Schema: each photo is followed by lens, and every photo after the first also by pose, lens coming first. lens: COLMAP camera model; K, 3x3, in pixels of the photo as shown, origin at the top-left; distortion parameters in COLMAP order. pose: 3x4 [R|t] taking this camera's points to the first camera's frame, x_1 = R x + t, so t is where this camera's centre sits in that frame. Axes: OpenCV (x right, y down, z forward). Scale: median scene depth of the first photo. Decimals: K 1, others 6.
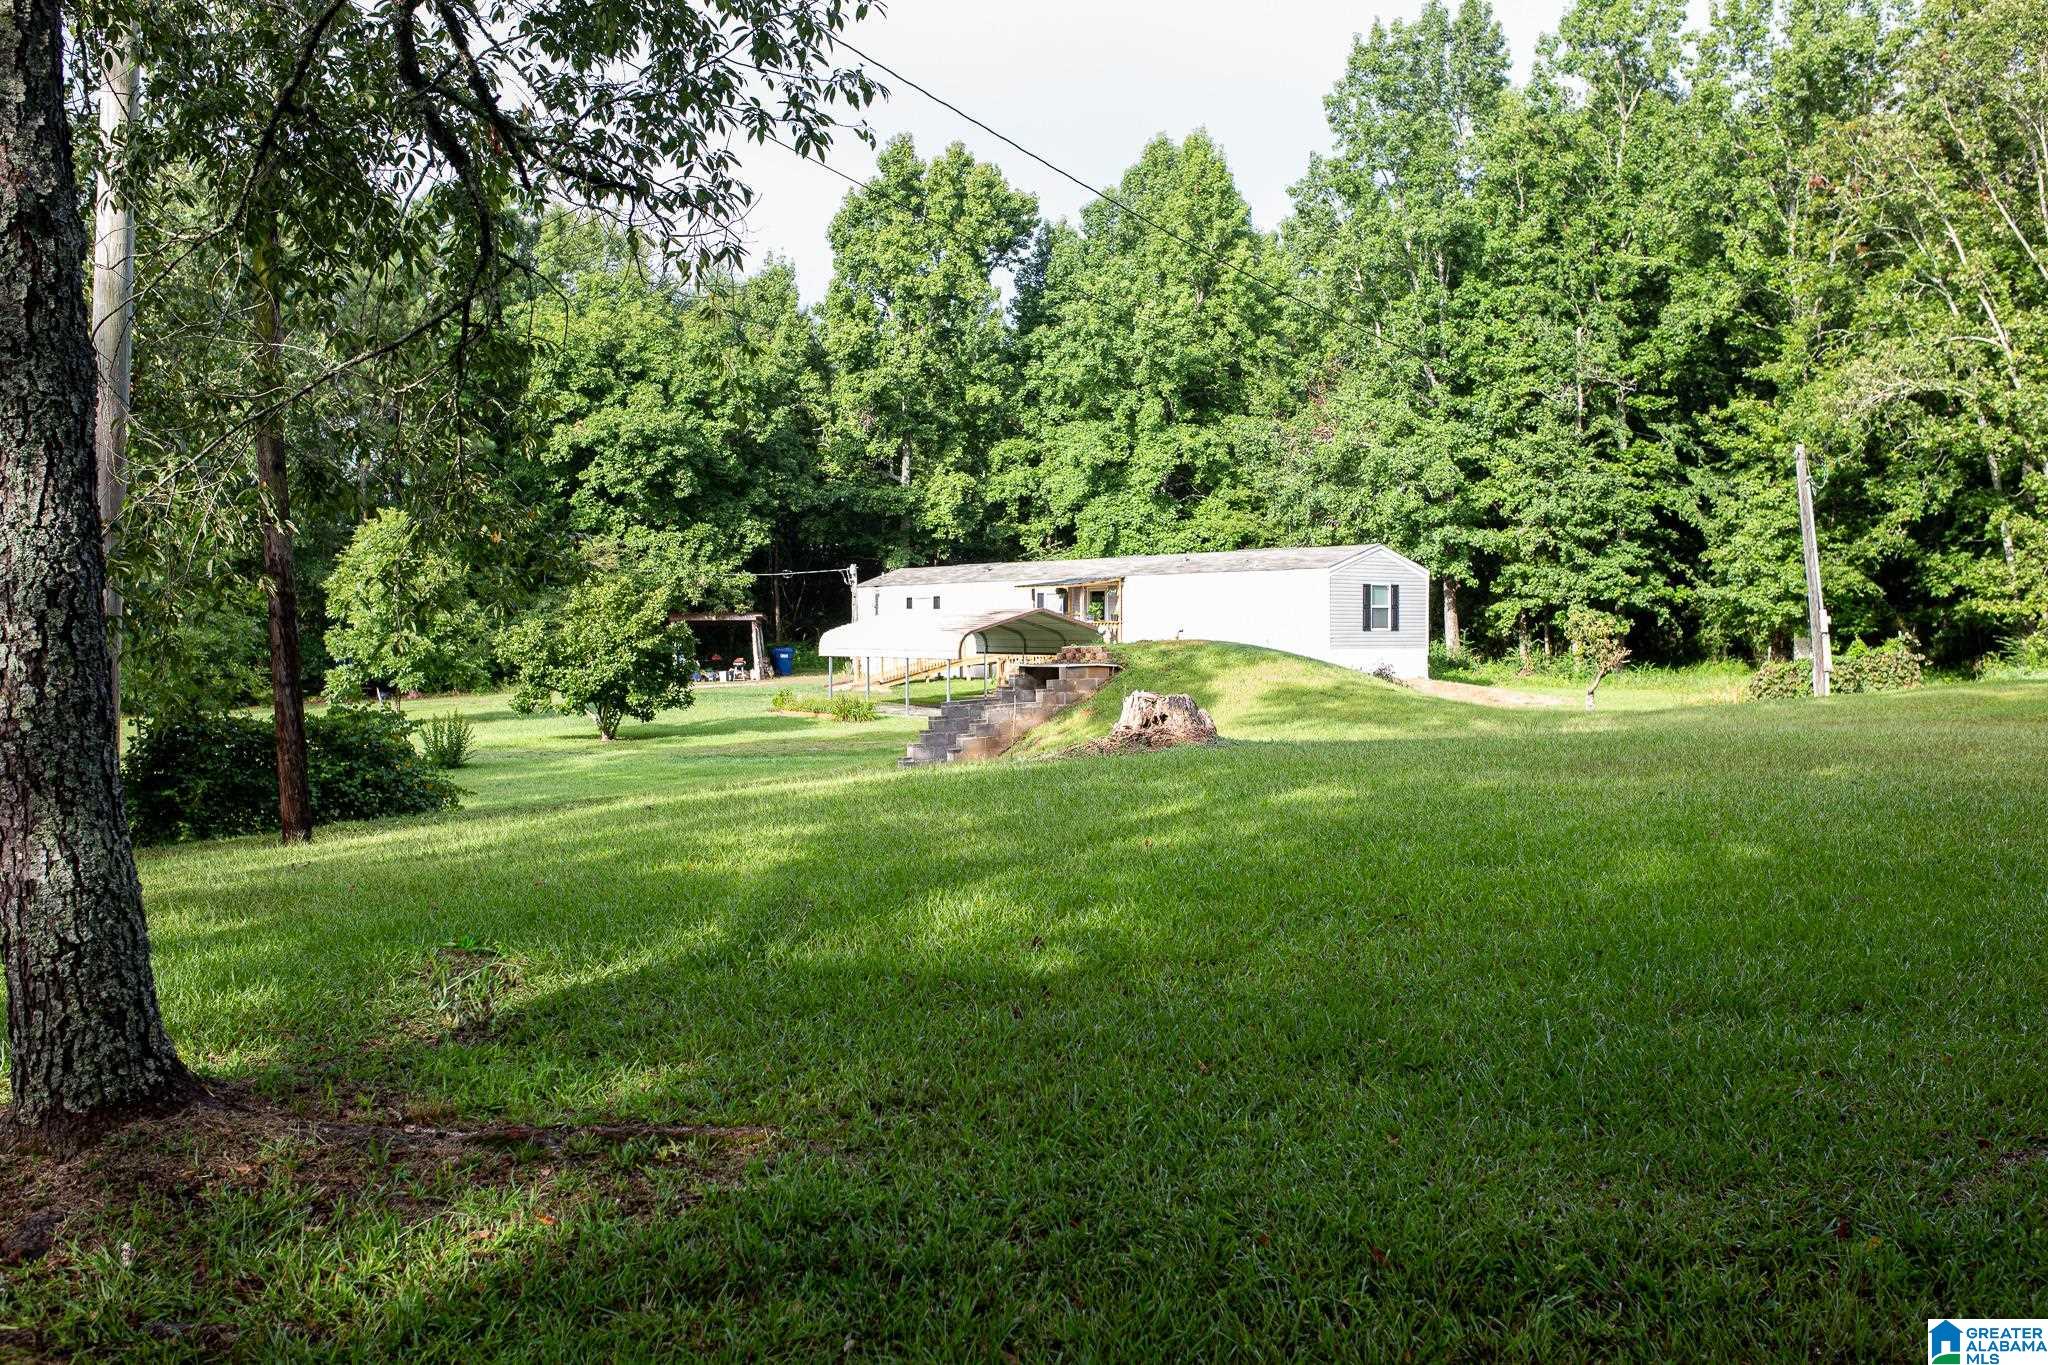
lens RADIAL K [[1939.9, 0, 1019.9], [0, 1939.9, 677.9], [0, 0, 1]] dist [-0.058558, 0.086636]
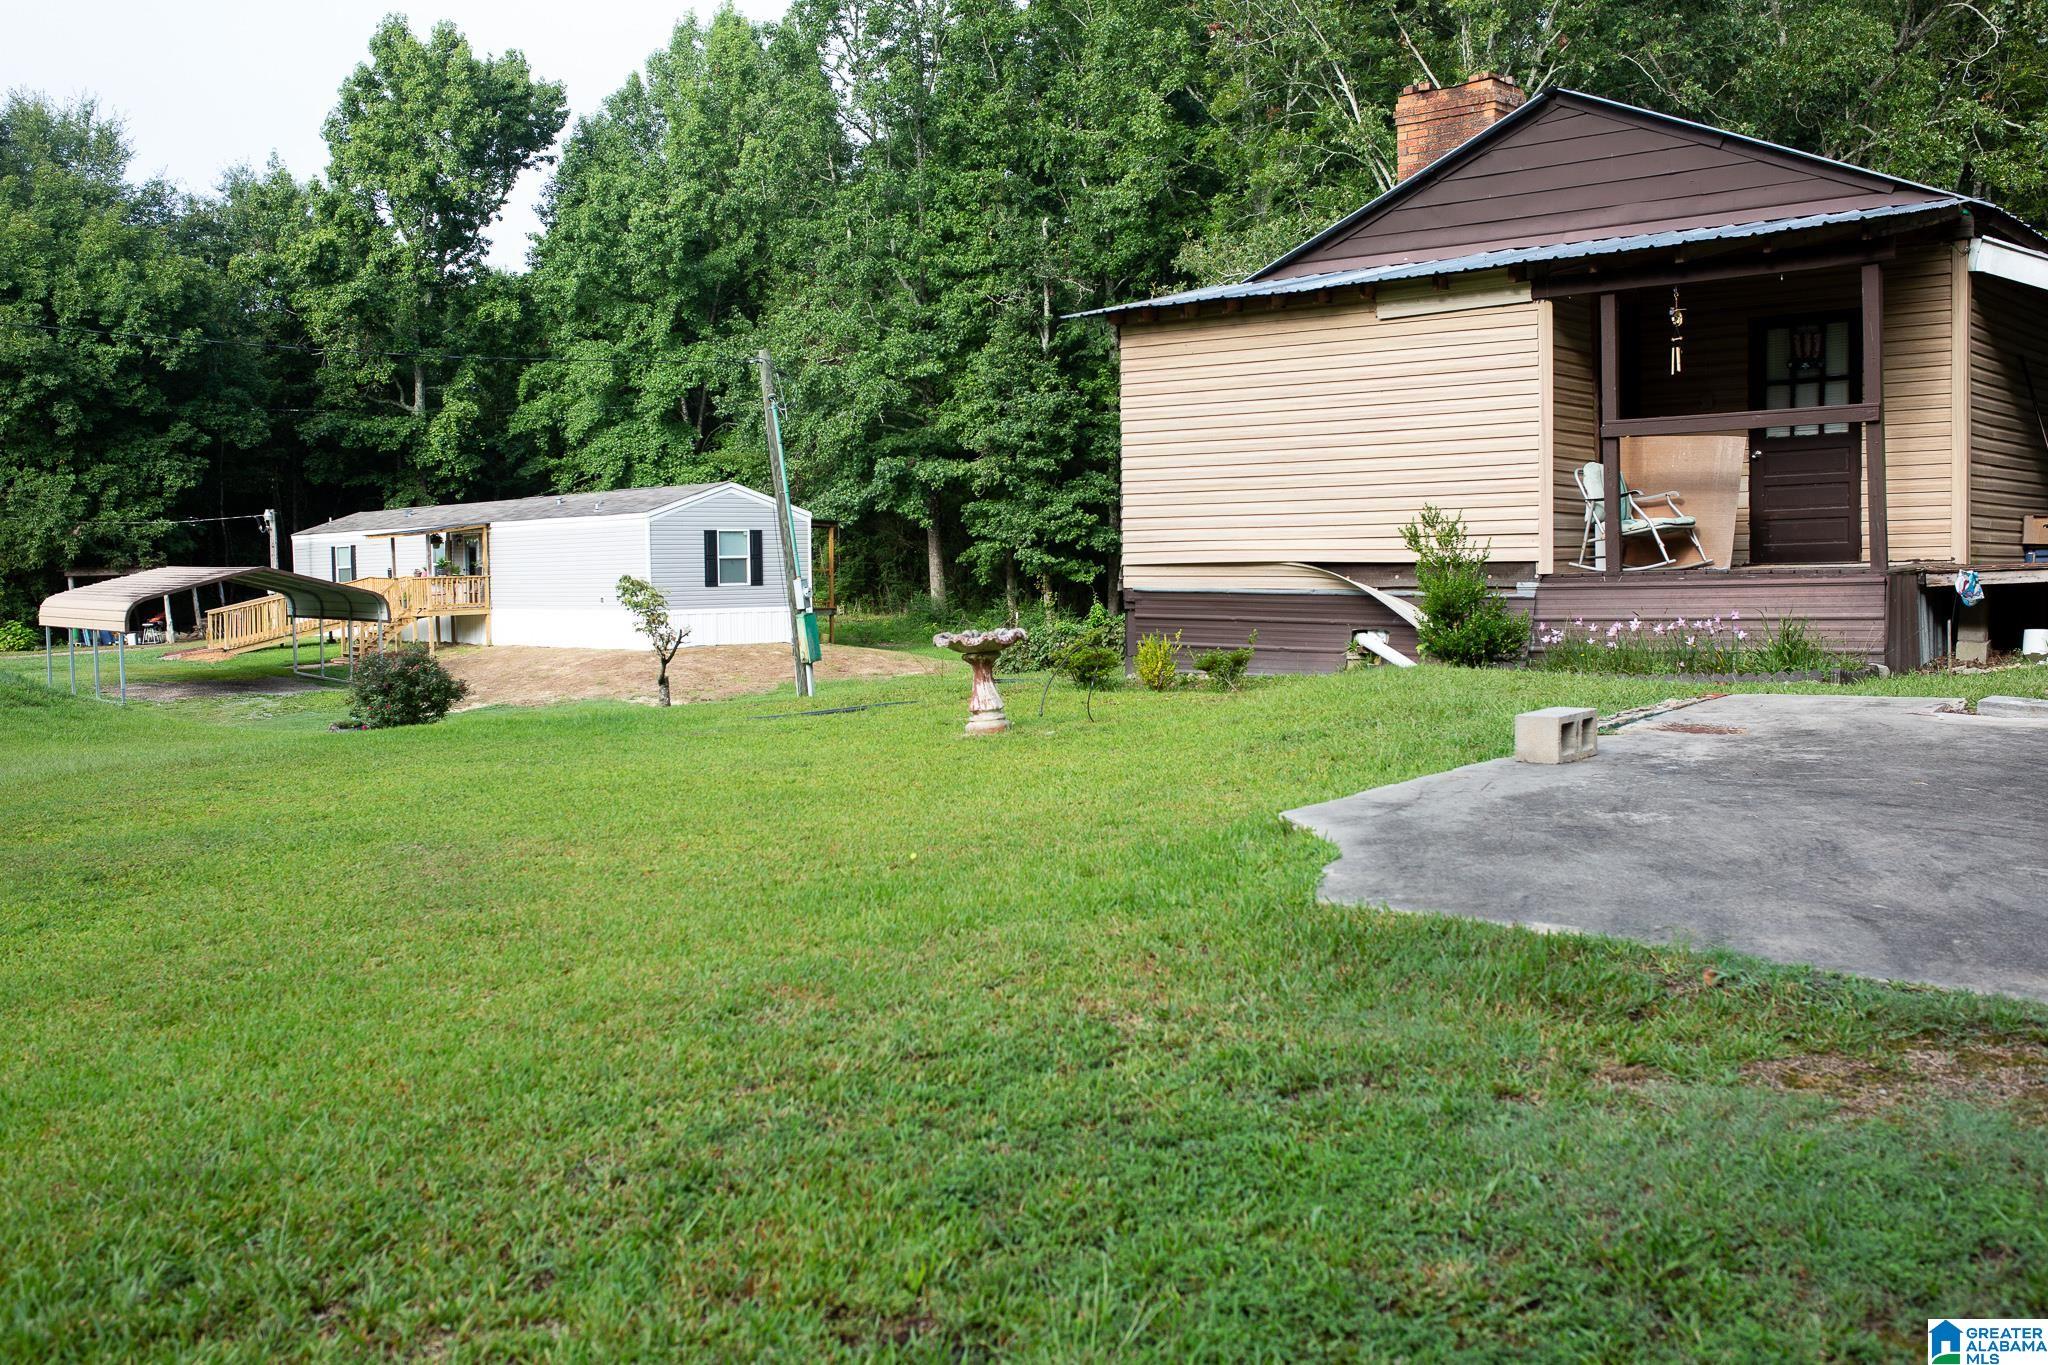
lens RADIAL K [[1939.9, 0, 1019.9], [0, 1939.9, 677.9], [0, 0, 1]] dist [-0.058558, 0.086636]
pose [[0.999932, -0.010681, -0.004583, 0.315237], [0.010851, 0.999193, 0.038683, -0.015946], [0.004166, -0.038731, 0.999241, 0.168678]]
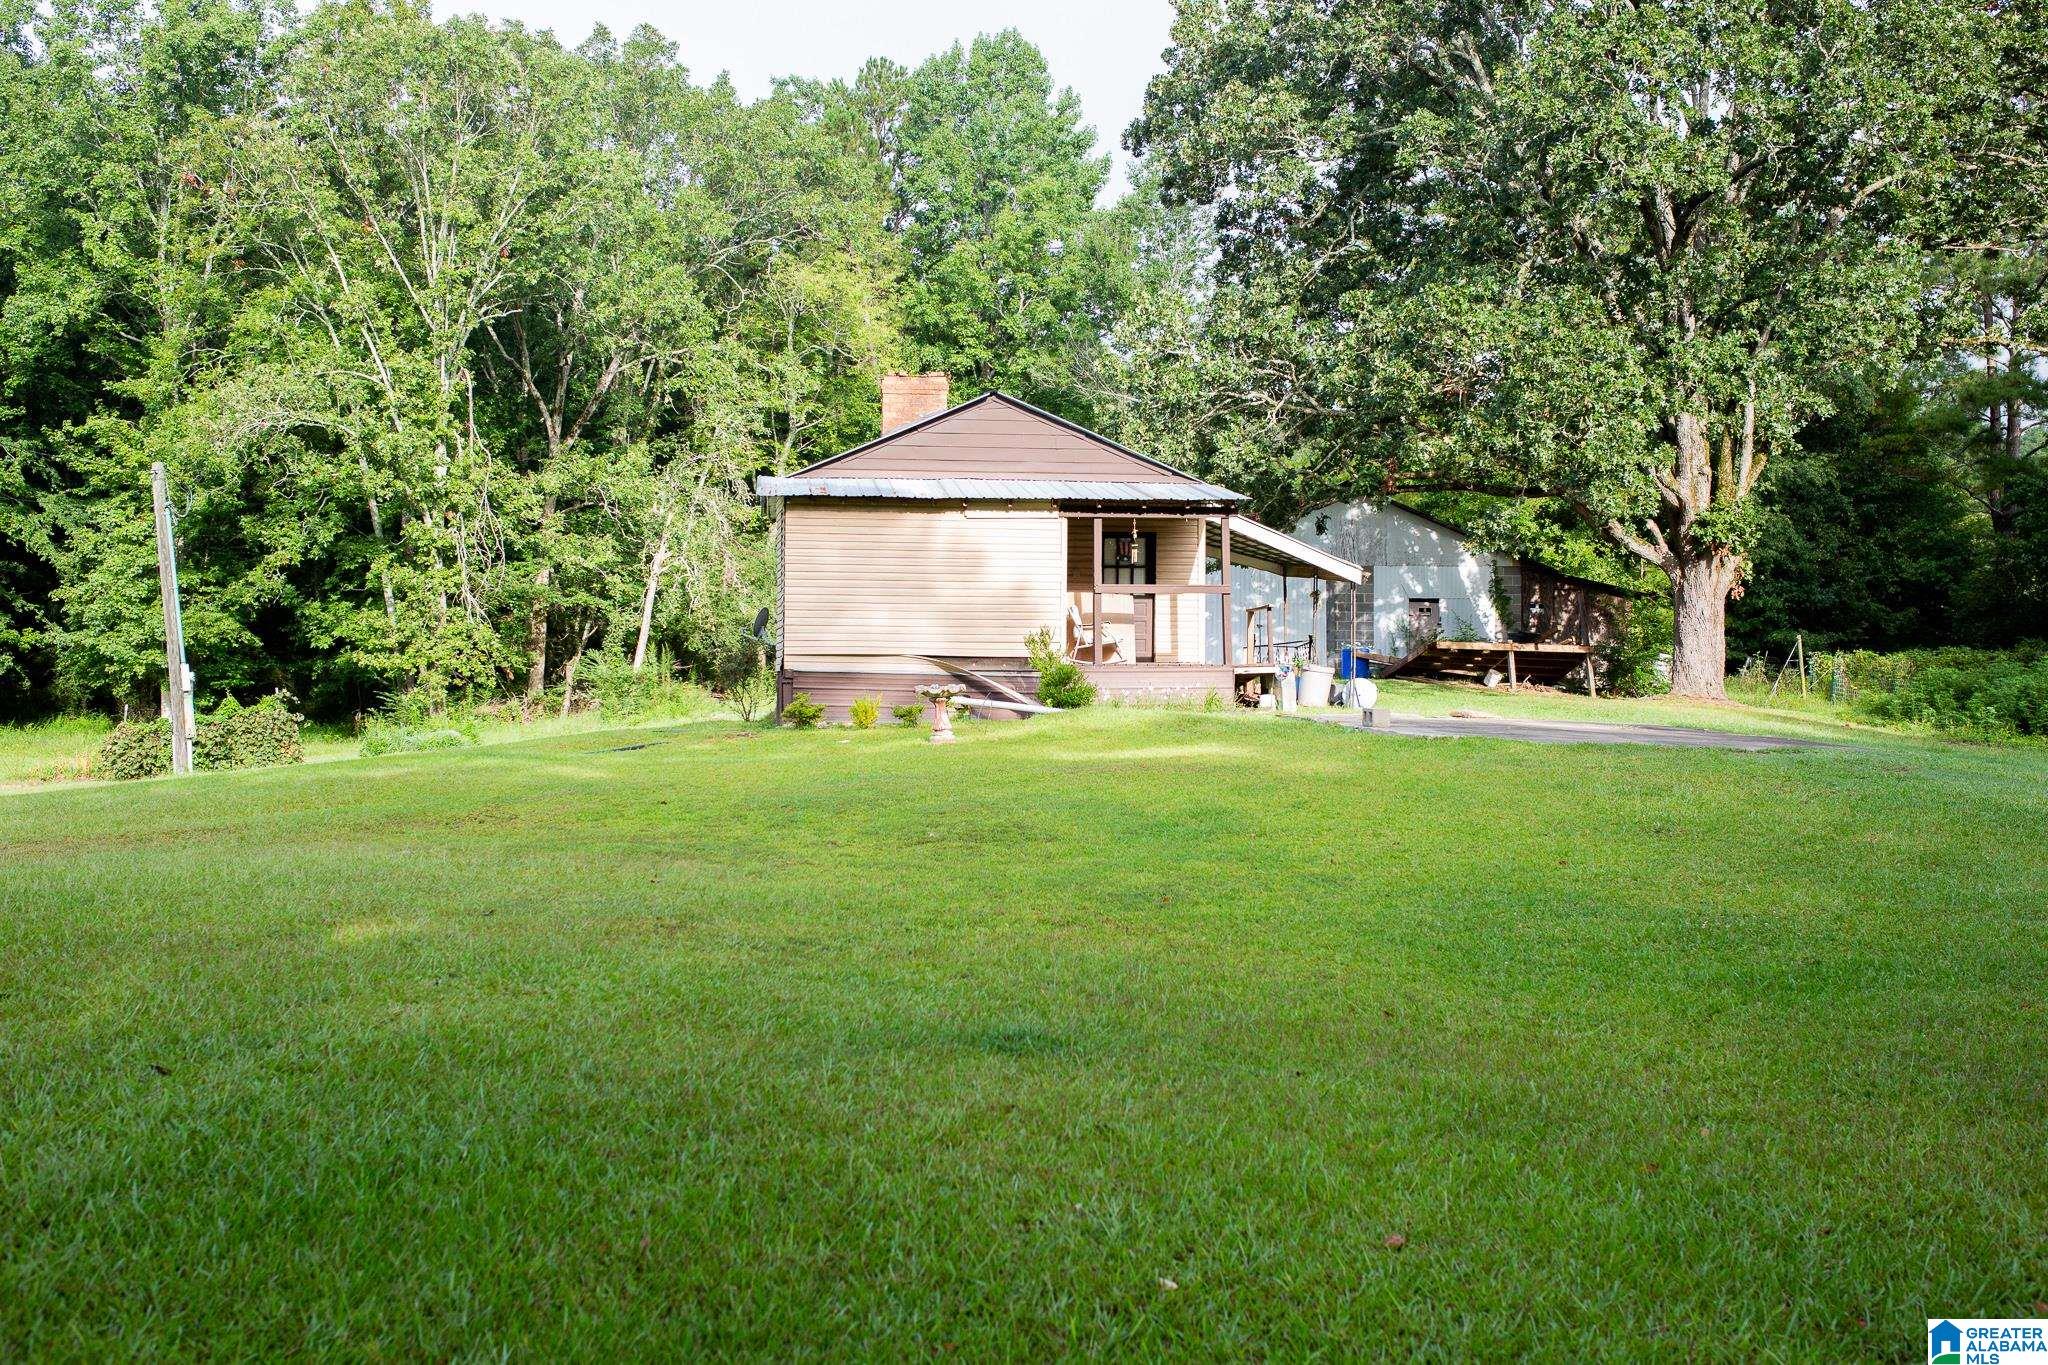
lens RADIAL K [[1939.9, 0, 1019.9], [0, 1939.9, 677.9], [0, 0, 1]] dist [-0.058558, 0.086636]
pose [[0.700371, 0.010845, 0.713697, 0.048453], [0.005918, 0.999762, -0.021000, -0.006124], [-0.713755, 0.018931, 0.700140, 0.101873]]
